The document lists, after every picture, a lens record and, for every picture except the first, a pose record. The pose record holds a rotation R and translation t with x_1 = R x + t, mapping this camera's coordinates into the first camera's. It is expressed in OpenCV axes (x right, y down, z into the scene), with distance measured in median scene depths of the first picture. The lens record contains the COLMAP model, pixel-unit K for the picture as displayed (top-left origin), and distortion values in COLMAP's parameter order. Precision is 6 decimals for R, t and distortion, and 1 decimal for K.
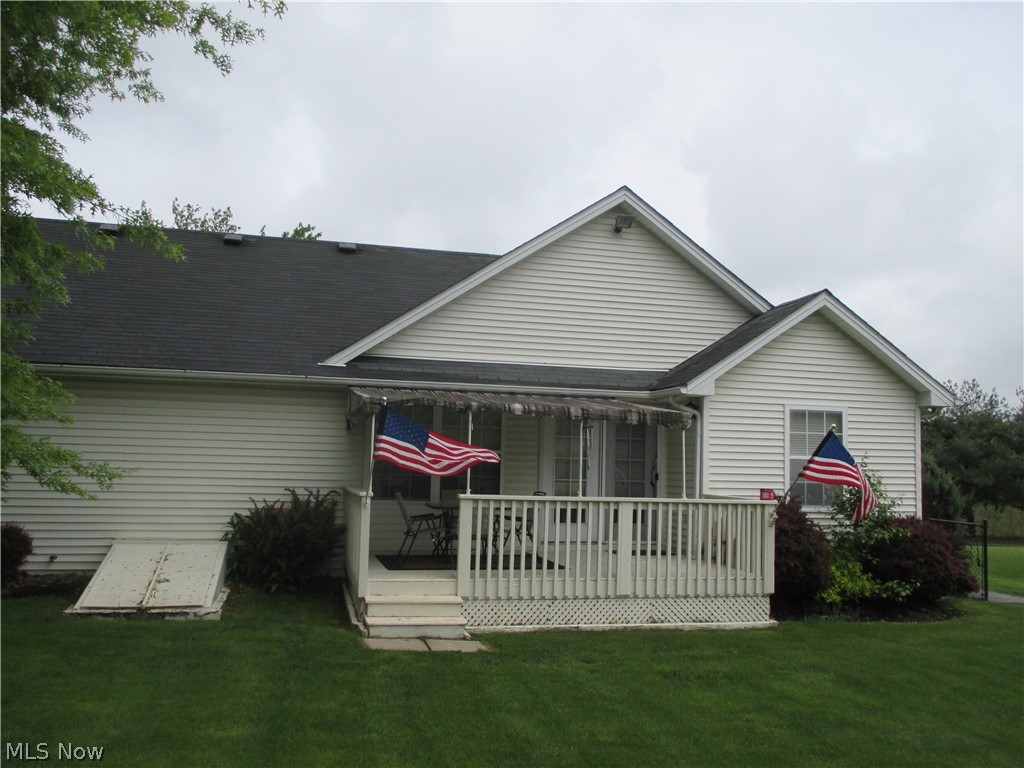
lens RADIAL K [[852.1, 0, 512.0], [0, 852.1, 384.0], [0, 0, 1]] dist [-0.017708, 0.000246]
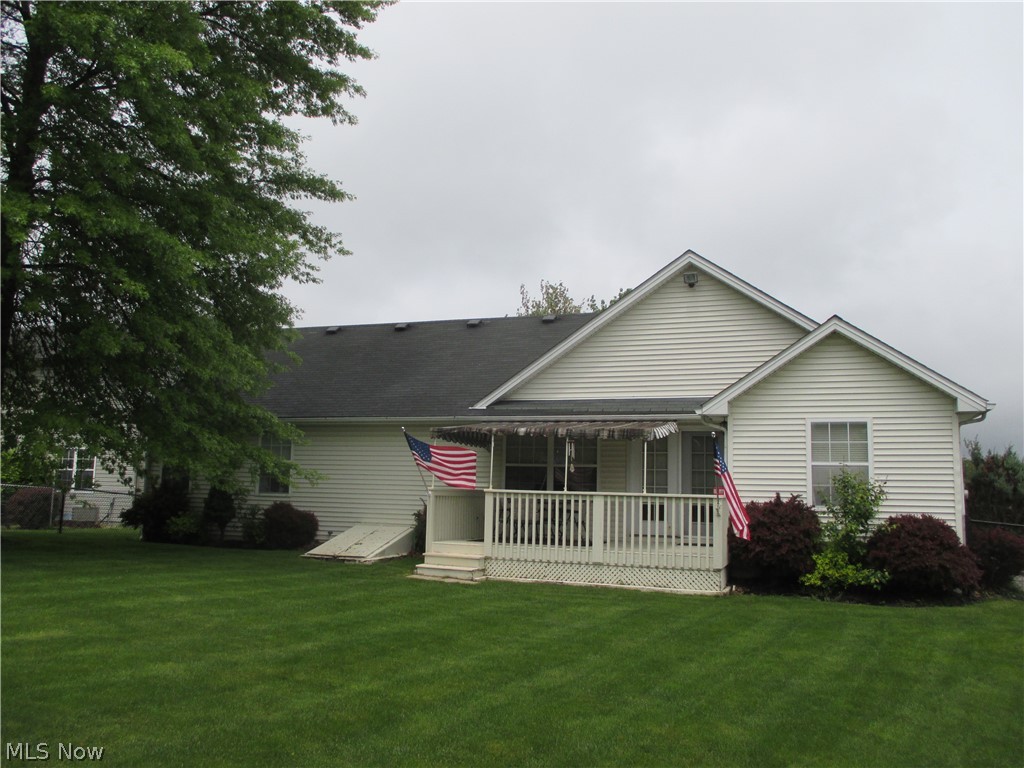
lens RADIAL K [[852.1, 0, 512.0], [0, 852.1, 384.0], [0, 0, 1]] dist [-0.017708, 0.000246]
pose [[0.828028, -0.076816, -0.555400, 0.699256], [0.049762, 0.996730, -0.063666, 0.034509], [0.558474, 0.025079, 0.829143, -0.202339]]
